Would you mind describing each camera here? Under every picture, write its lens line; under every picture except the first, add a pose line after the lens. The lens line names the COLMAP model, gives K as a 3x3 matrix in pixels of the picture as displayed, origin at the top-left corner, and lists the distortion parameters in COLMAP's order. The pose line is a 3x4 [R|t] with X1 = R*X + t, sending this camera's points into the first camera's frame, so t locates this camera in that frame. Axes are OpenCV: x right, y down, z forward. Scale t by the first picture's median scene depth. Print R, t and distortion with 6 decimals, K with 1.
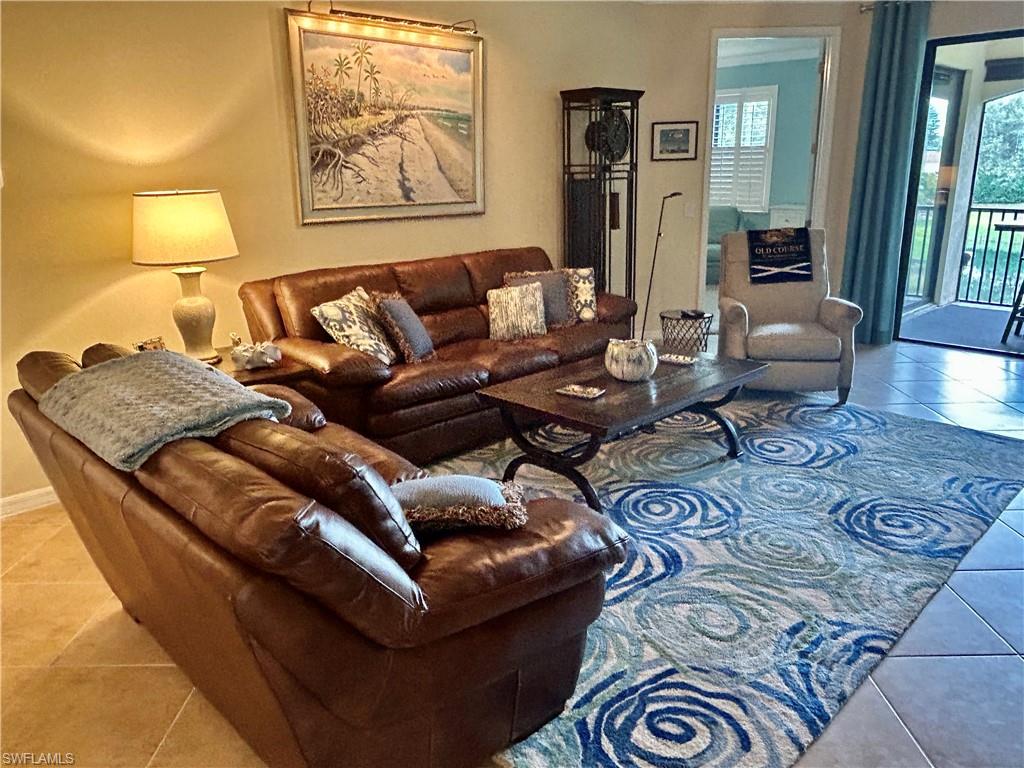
lens RADIAL K [[729.1, 0, 509.0], [0, 729.1, 389.2], [0, 0, 1]] dist [-0.007635, -0.009906]
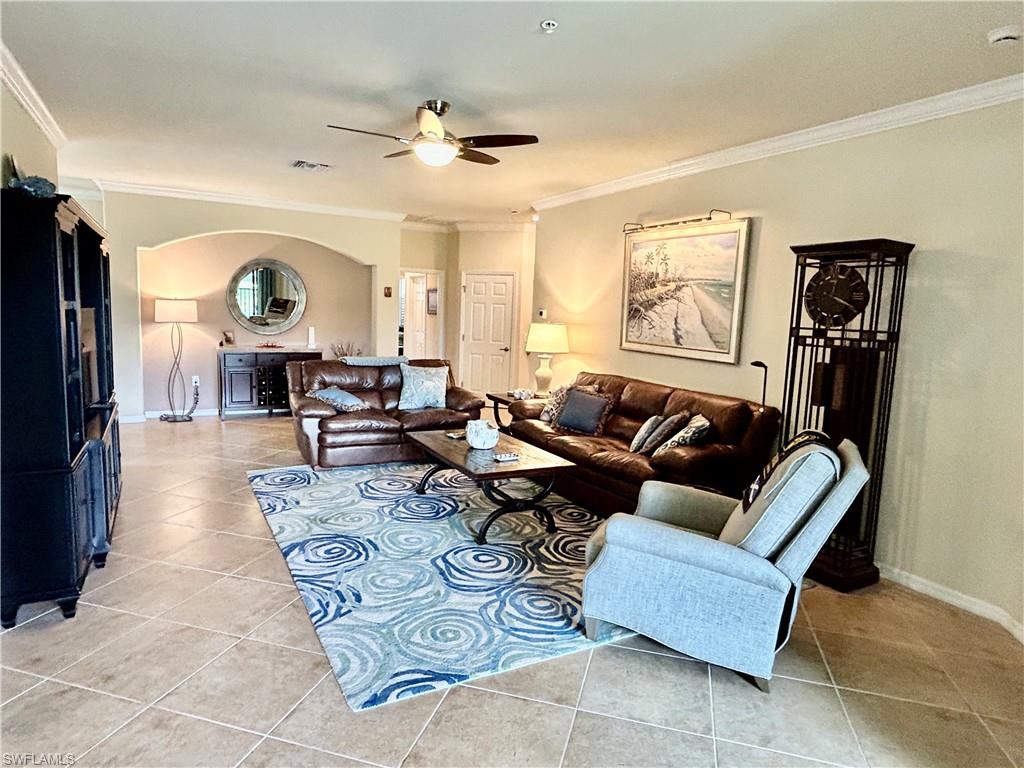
lens RADIAL K [[602.7, 0, 509.3], [0, 602.7, 378.4], [0, 0, 1]] dist [0.025500, 0.000031]
pose [[-0.251476, 0.114806, -0.961030, 1.140059], [-0.320001, 0.927236, 0.194504, -0.348522], [0.913432, 0.356444, -0.196440, 1.045573]]
